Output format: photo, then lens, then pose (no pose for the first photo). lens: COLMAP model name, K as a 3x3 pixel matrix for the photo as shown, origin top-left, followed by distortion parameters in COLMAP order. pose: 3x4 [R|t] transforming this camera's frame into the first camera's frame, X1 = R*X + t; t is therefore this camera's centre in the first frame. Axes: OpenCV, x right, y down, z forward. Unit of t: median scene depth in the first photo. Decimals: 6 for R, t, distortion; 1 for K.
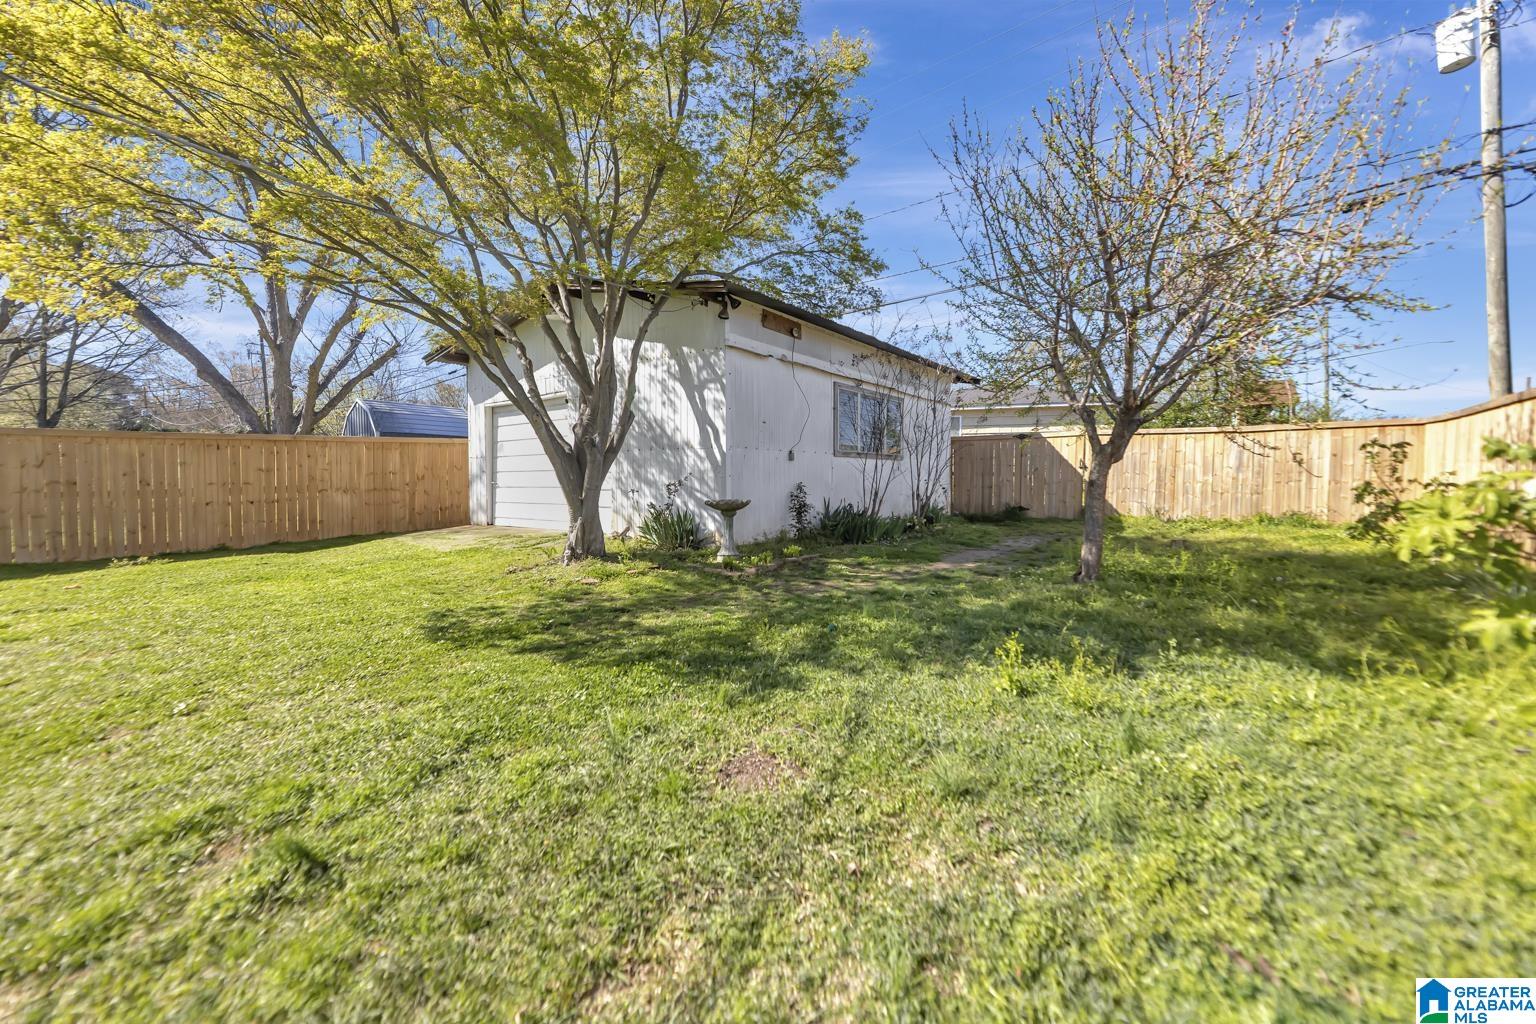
lens RADIAL K [[648.2, 0, 755.6], [0, 648.2, 502.0], [0, 0, 1]] dist [-0.003572, -0.000411]
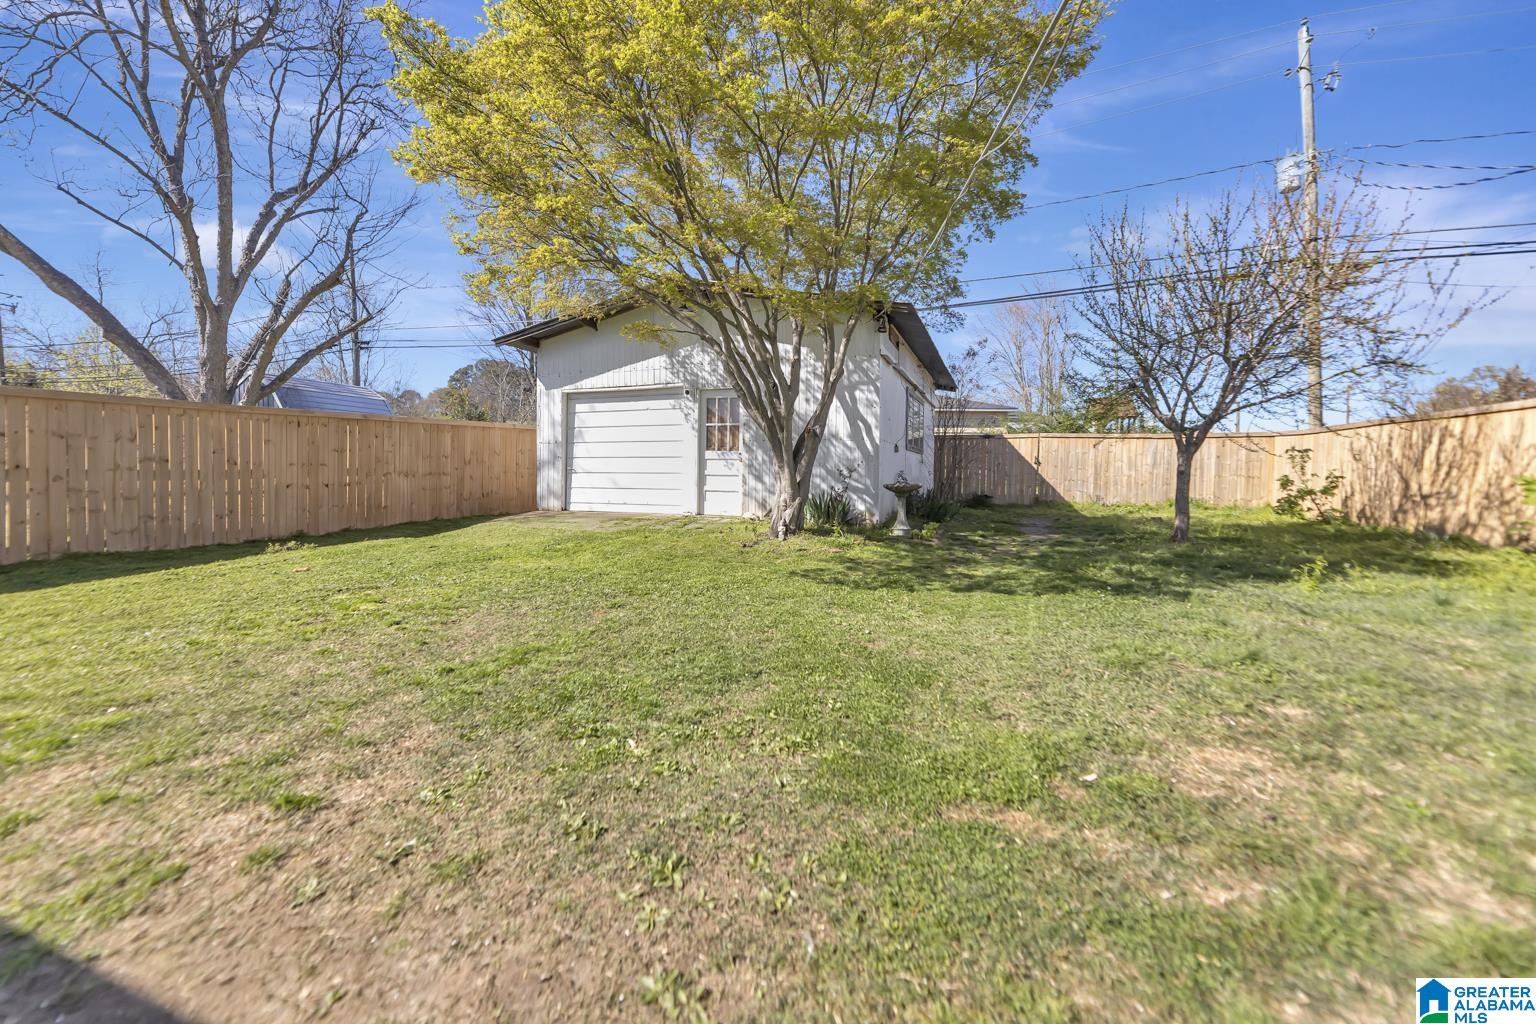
lens RADIAL K [[648.2, 0, 776.8], [0, 648.2, 484.9], [0, 0, 1]] dist [-0.003572, -0.000411]
pose [[0.959965, 0.007381, 0.280023, -0.511173], [-0.002706, 0.999851, -0.017076, 0.016877], [-0.280107, 0.015634, 0.959841, -0.077602]]
